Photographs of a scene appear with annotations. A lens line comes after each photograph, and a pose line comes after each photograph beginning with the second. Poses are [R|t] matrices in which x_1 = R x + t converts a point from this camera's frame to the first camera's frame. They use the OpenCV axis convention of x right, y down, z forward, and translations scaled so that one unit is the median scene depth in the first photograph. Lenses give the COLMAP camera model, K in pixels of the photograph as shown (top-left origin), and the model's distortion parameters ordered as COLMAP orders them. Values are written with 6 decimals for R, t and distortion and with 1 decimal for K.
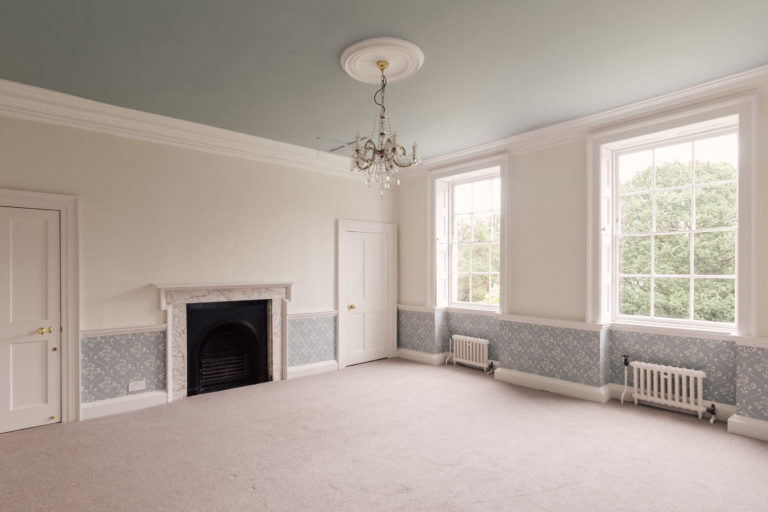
lens RADIAL K [[409.6, 0, 380.6], [0, 409.6, 260.7], [0, 0, 1]] dist [-0.016604, 0.010423]
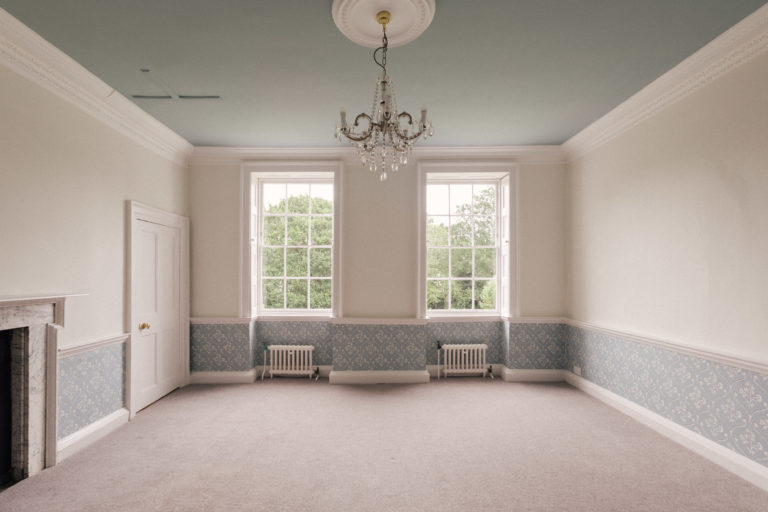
lens RADIAL K [[358.9, 0, 383.2], [0, 358.9, 262.4], [0, 0, 1]] dist [-0.020922, 0.003038]
pose [[0.654195, 0.025777, 0.755887, -0.303558], [-0.017532, 0.999667, -0.018917, 0.007670], [-0.756123, -0.000876, 0.654429, 0.323729]]
